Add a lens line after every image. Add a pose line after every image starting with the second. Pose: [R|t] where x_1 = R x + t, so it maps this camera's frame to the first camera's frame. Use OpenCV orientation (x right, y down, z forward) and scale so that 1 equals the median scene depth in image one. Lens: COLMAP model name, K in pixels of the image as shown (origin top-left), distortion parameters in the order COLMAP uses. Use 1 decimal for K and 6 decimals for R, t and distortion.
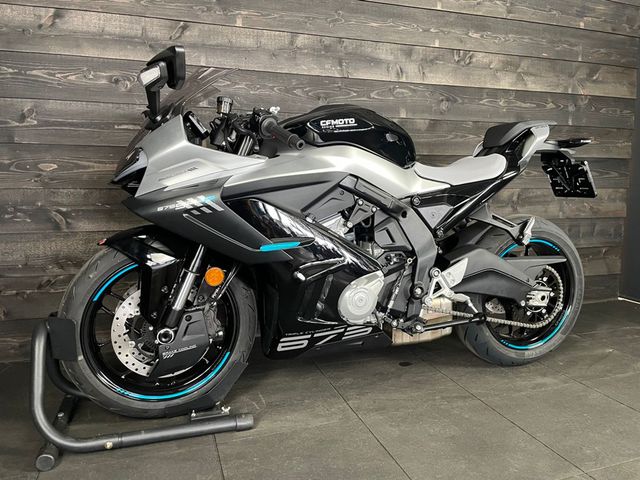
lens RADIAL K [[488.1, 0, 326.6], [0, 488.1, 236.8], [0, 0, 1]] dist [0.089937, -0.120457]
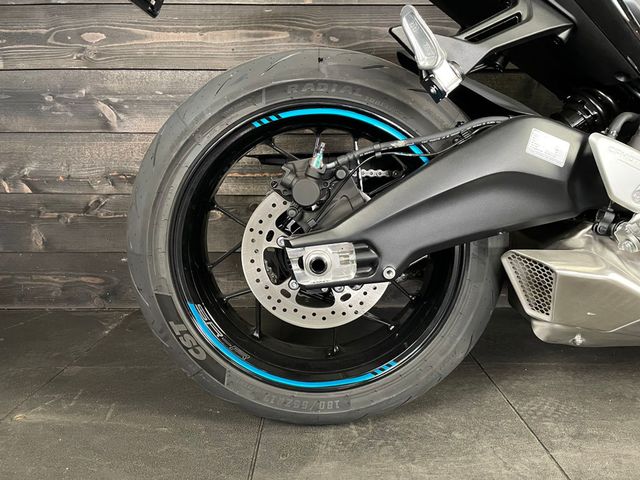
lens RADIAL K [[488.1, 0, 326.6], [0, 488.1, 236.8], [0, 0, 1]] dist [0.089937, -0.120457]
pose [[0.948485, 0.039317, -0.314373, -0.017251], [-0.032814, 0.999124, 0.025952, 0.132188], [0.315118, -0.014299, 0.948945, 0.502518]]
